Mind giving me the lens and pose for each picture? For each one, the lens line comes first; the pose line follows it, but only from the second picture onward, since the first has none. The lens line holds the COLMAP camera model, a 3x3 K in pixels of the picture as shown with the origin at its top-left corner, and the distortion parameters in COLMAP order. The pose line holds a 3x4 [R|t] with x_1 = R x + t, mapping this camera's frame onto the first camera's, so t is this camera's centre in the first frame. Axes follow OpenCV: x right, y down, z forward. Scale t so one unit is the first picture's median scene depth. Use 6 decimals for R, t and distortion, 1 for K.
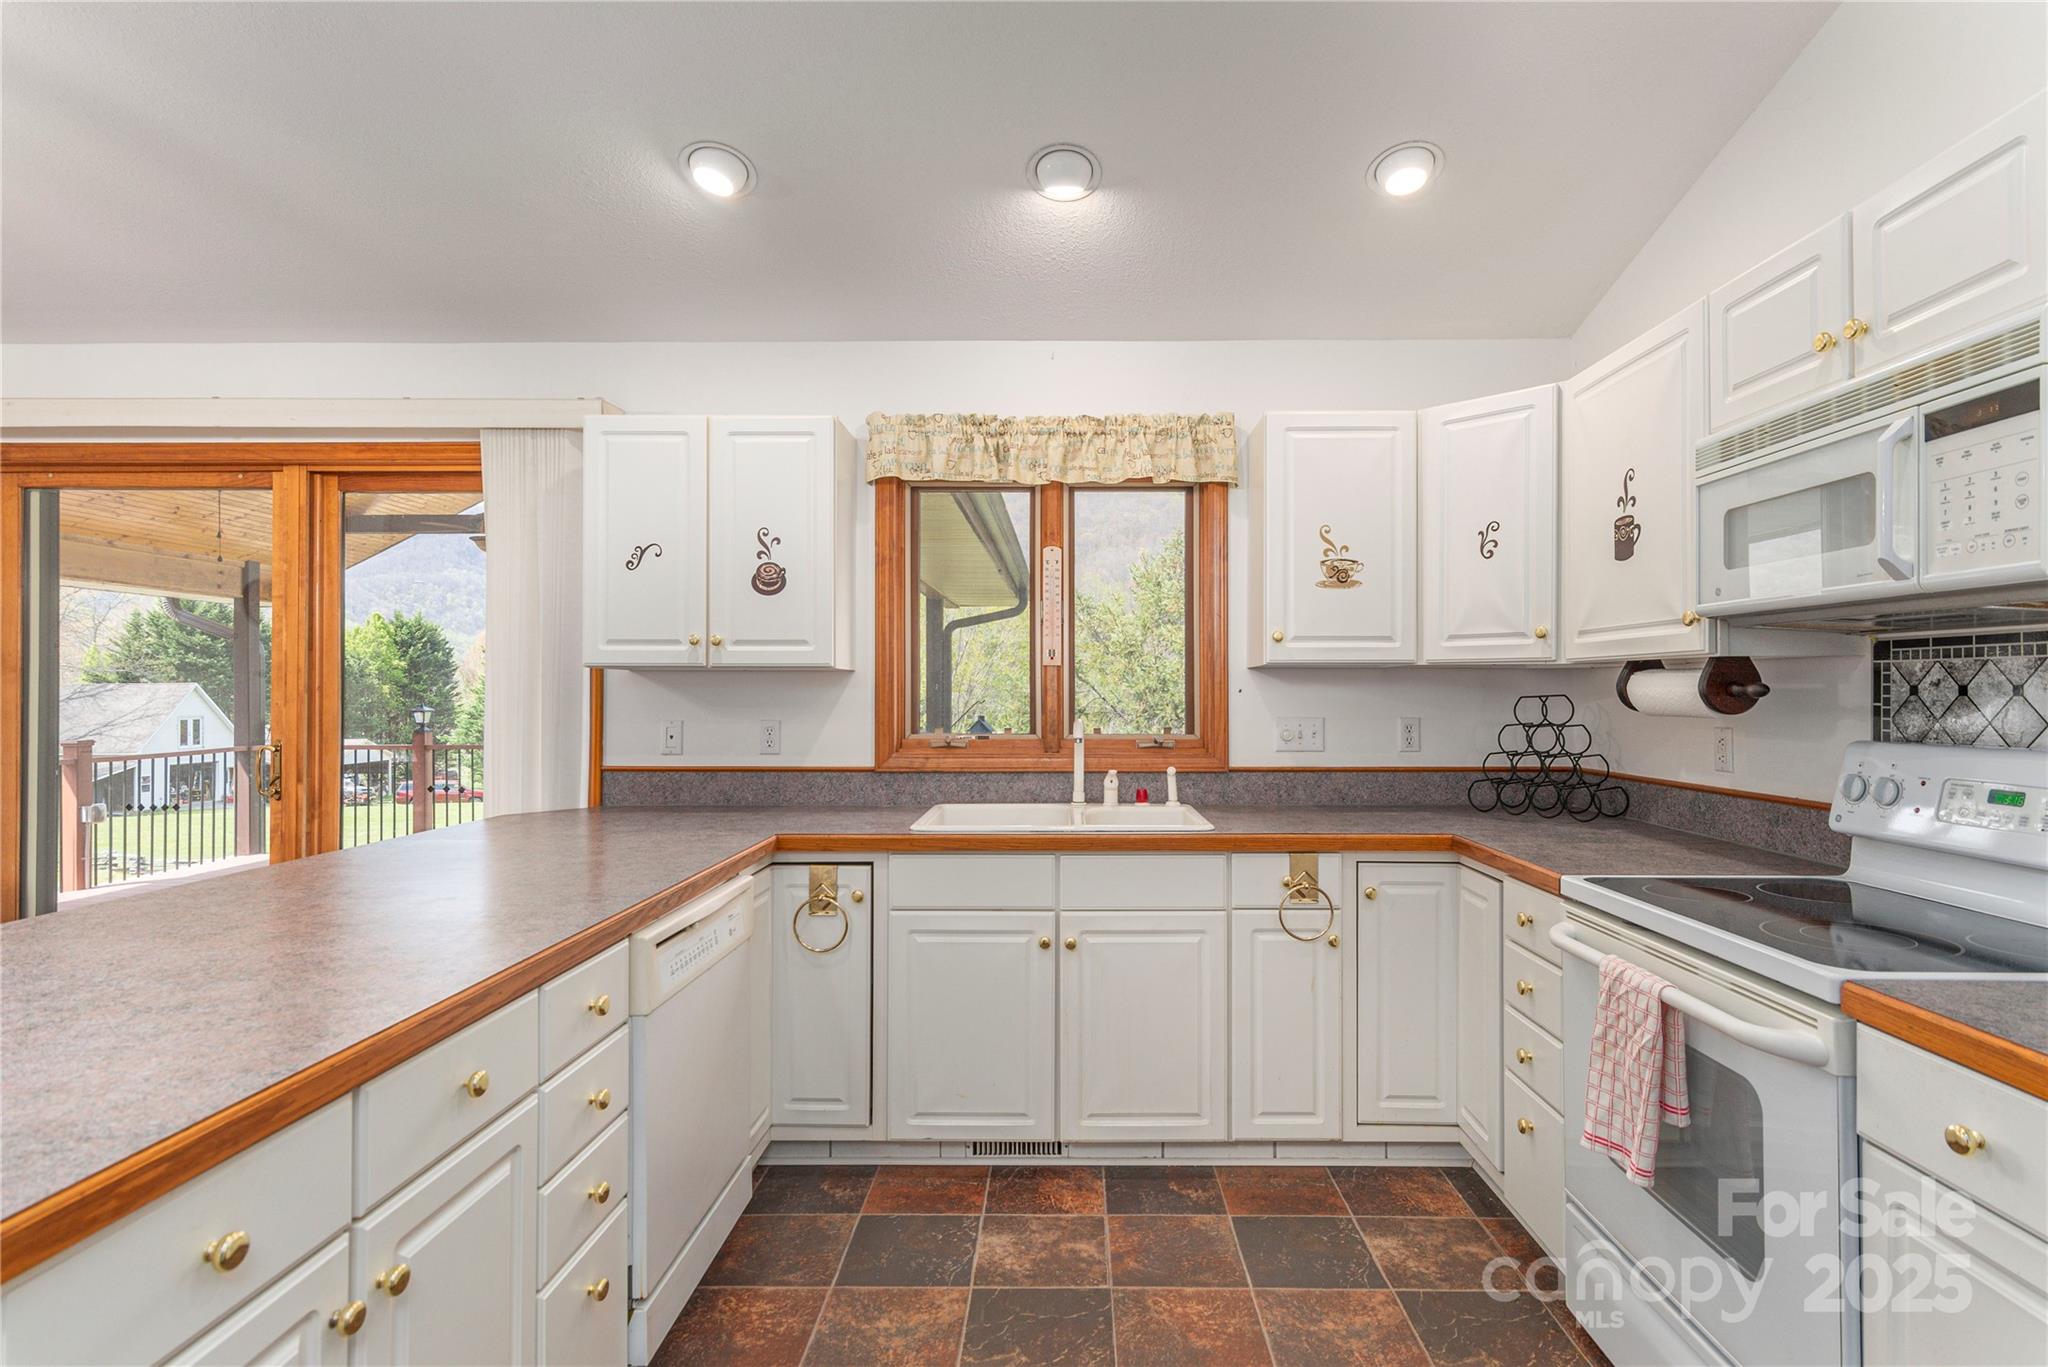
lens RADIAL K [[1023.5, 0, 1058.1], [0, 1023.5, 688.7], [0, 0, 1]] dist [0.003979, 0.000079]
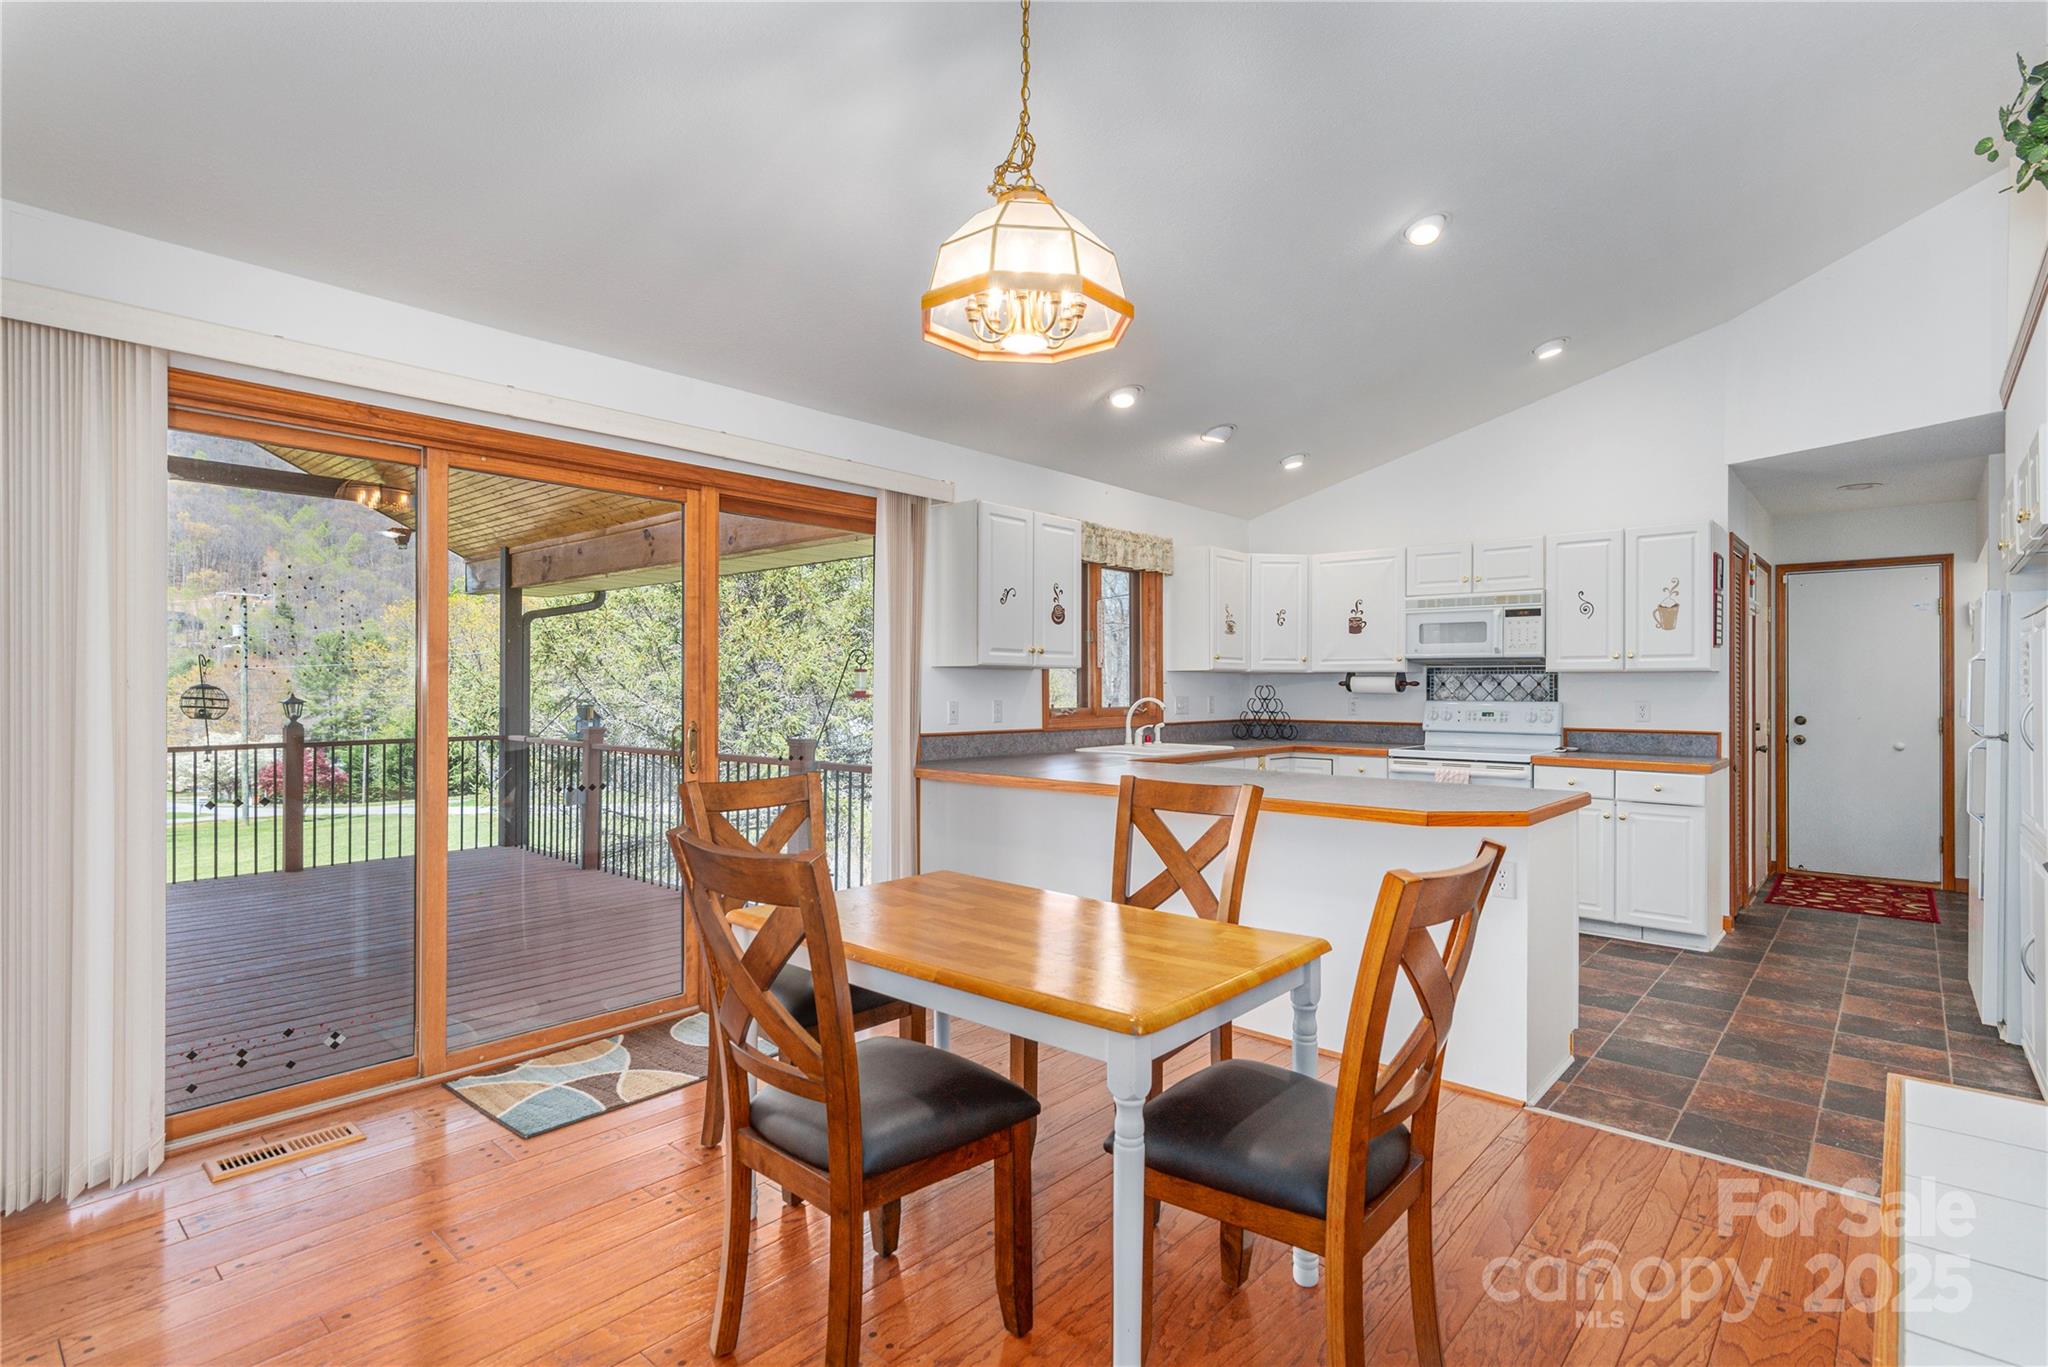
lens RADIAL K [[988.6, 0, 1024.0], [0, 988.6, 683.5], [0, 0, 1]] dist [0.003487, 0.000065]
pose [[0.651583, 0.003176, 0.758571, -1.437329], [-0.006796, 0.999976, 0.001651, 0.002092], [-0.758547, -0.006231, 0.651589, -0.004865]]
